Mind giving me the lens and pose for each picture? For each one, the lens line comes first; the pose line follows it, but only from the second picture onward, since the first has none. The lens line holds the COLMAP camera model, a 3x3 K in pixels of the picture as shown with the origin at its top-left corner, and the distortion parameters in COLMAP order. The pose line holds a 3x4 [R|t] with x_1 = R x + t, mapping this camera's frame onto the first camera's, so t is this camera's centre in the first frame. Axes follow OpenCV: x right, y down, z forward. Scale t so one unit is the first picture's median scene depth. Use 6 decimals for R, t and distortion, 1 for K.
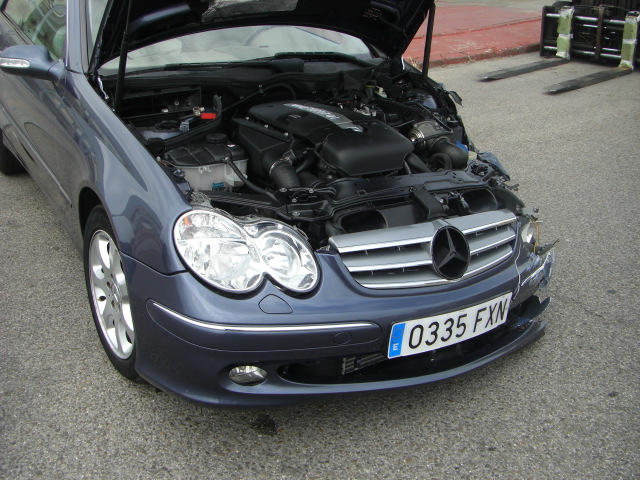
lens RADIAL K [[722.6, 0, 318.4], [0, 722.6, 238.5], [0, 0, 1]] dist [-0.186644, 0.126700]
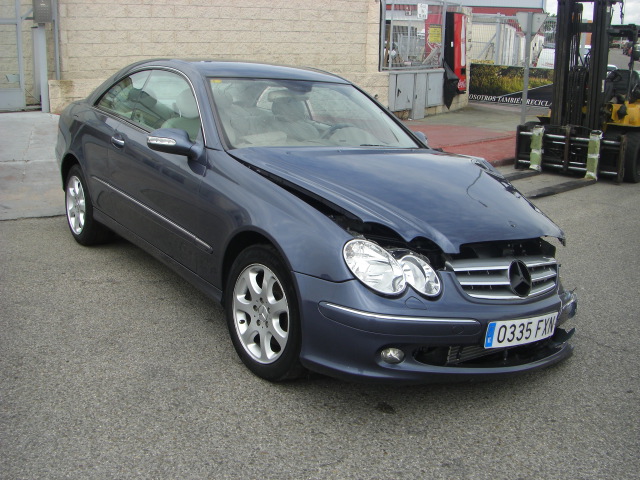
lens RADIAL K [[722.6, 0, 318.4], [0, 722.6, 238.5], [0, 0, 1]] dist [-0.186644, 0.126700]
pose [[0.997504, 0.023120, 0.066724, -0.298406], [-0.011974, 0.986579, -0.162848, 0.169583], [-0.069593, 0.161642, 0.984392, -0.358507]]
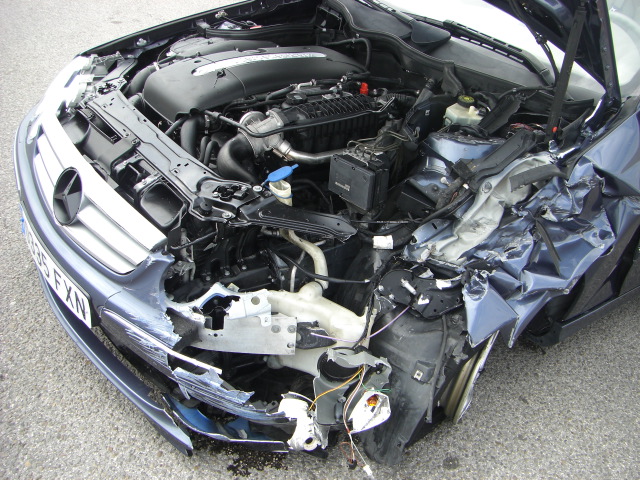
lens RADIAL K [[722.6, 0, 318.4], [0, 722.6, 238.5], [0, 0, 1]] dist [-0.186644, 0.126700]
pose [[0.052709, 0.497098, -0.866092, 0.978678], [-0.452280, 0.785128, 0.423103, -0.451279], [0.890317, 0.369415, 0.266211, 1.023651]]
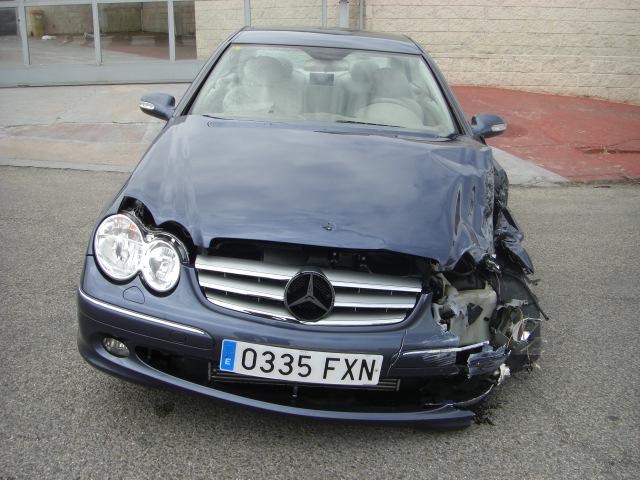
lens RADIAL K [[722.6, 0, 318.4], [0, 722.6, 238.5], [0, 0, 1]] dist [-0.186644, 0.126700]
pose [[0.849995, 0.171466, -0.498104, 0.694128], [-0.233803, 0.970107, -0.065029, 0.001831], [0.472063, 0.171733, 0.864676, 0.048126]]
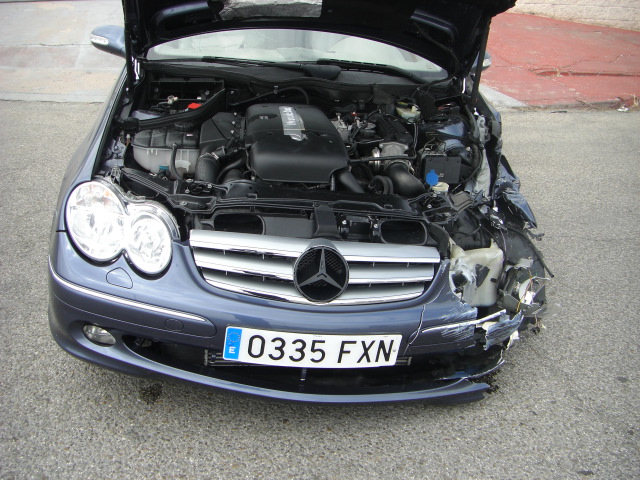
lens RADIAL K [[722.6, 0, 318.4], [0, 722.6, 238.5], [0, 0, 1]] dist [-0.186644, 0.126700]
pose [[0.899732, 0.207429, -0.384000, 0.522036], [-0.211509, 0.976849, 0.032097, -0.055414], [0.381768, 0.052341, 0.922775, 0.095698]]
